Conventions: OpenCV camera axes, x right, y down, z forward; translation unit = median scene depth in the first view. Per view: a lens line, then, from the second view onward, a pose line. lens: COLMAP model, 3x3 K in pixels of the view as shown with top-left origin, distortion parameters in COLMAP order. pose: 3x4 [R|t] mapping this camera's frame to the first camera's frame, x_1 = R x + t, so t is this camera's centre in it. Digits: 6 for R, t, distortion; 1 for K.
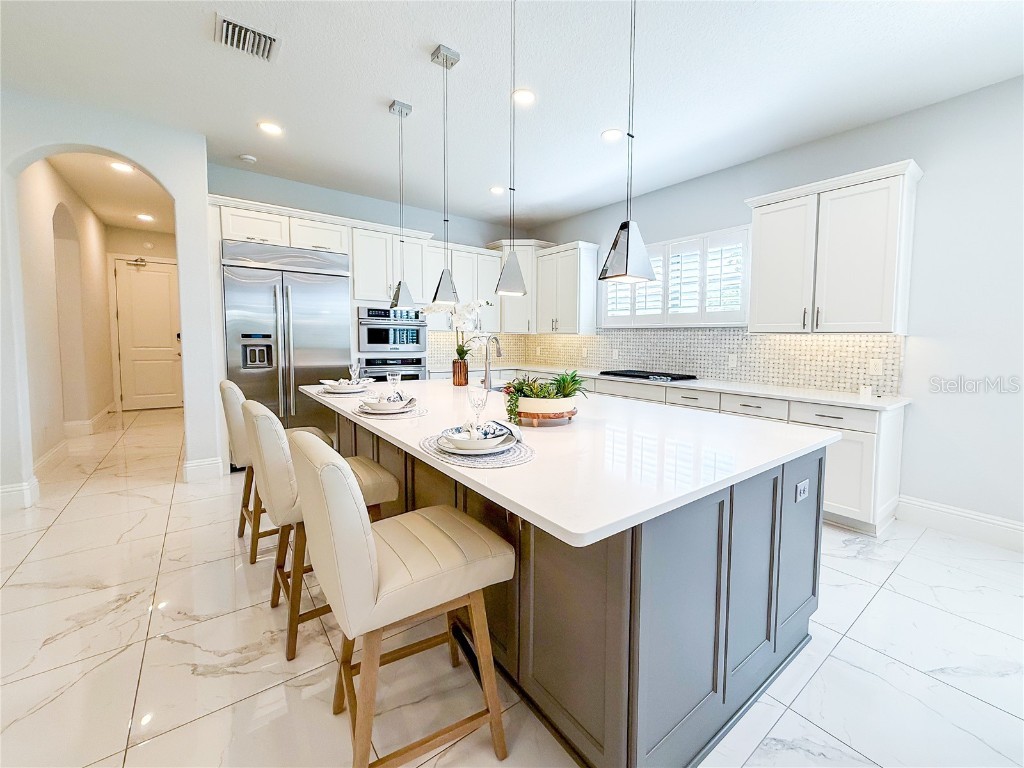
lens RADIAL K [[422.7, 0, 540.0], [0, 422.7, 363.6], [0, 0, 1]] dist [-0.001190, -0.000132]
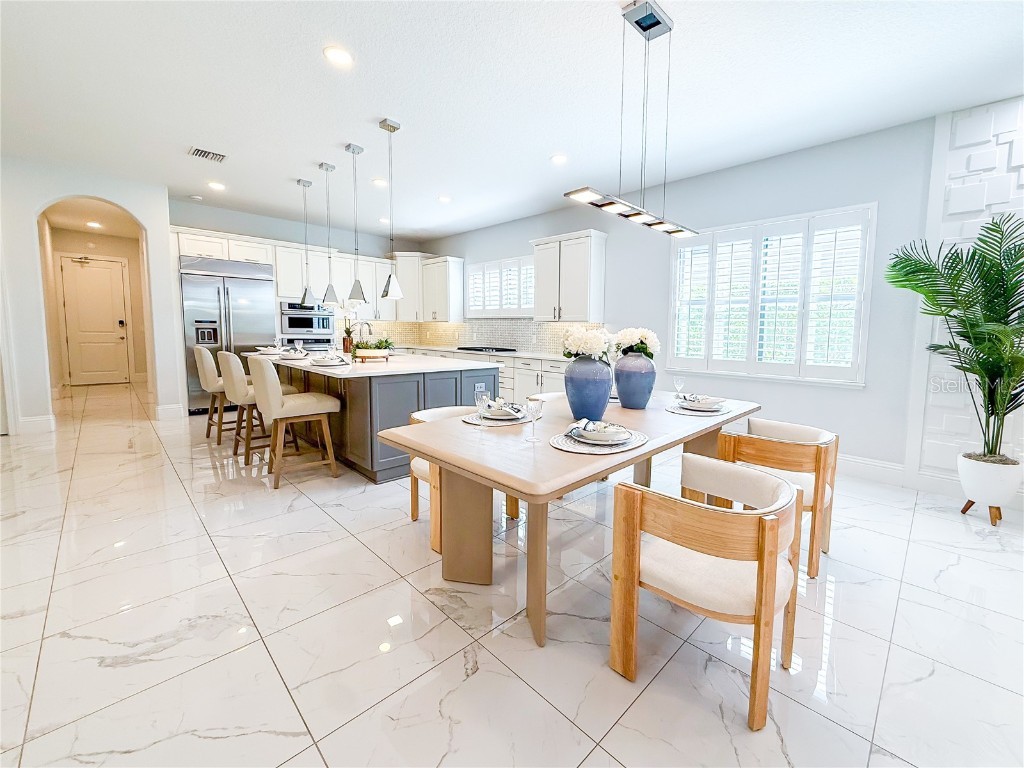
lens RADIAL K [[422.7, 0, 540.0], [0, 422.7, 363.6], [0, 0, 1]] dist [-0.001190, -0.000132]
pose [[0.991536, -0.007251, 0.129627, 0.259026], [0.004312, 0.999728, 0.022939, 0.046292], [-0.129758, -0.022186, 0.991297, -0.548527]]
